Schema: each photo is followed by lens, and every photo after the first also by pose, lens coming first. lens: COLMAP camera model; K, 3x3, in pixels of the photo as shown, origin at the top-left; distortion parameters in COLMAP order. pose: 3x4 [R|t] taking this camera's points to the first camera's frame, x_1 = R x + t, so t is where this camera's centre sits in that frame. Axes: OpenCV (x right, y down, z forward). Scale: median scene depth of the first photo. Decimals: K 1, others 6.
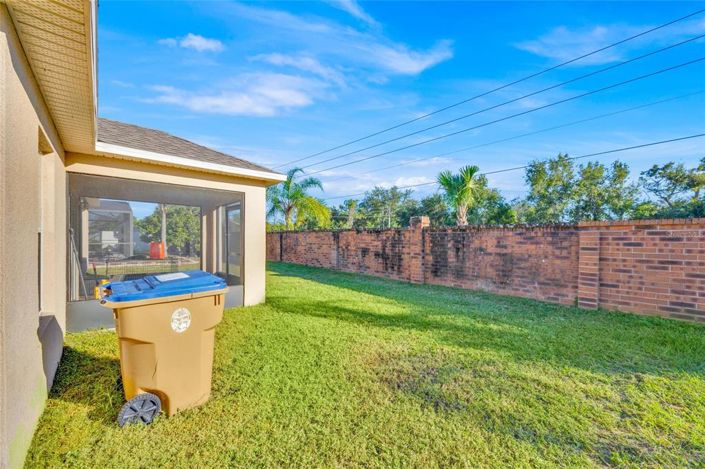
lens RADIAL K [[270.9, 0, 352.3], [0, 270.9, 237.7], [0, 0, 1]] dist [-0.009745, -0.000181]
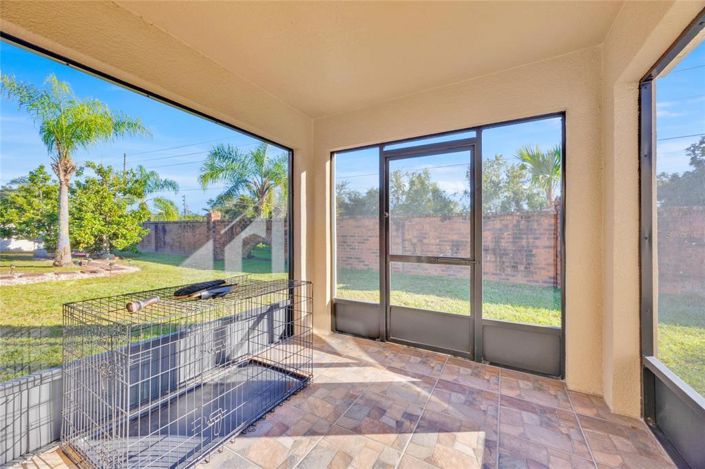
lens RADIAL K [[270.9, 0, 353.3], [0, 270.9, 230.1], [0, 0, 1]] dist [-0.009745, -0.000181]
pose [[0.948609, -0.003490, 0.316431, -0.411940], [0.004183, 0.999990, -0.001511, 0.009151], [-0.316422, 0.002757, 0.948614, 0.382031]]
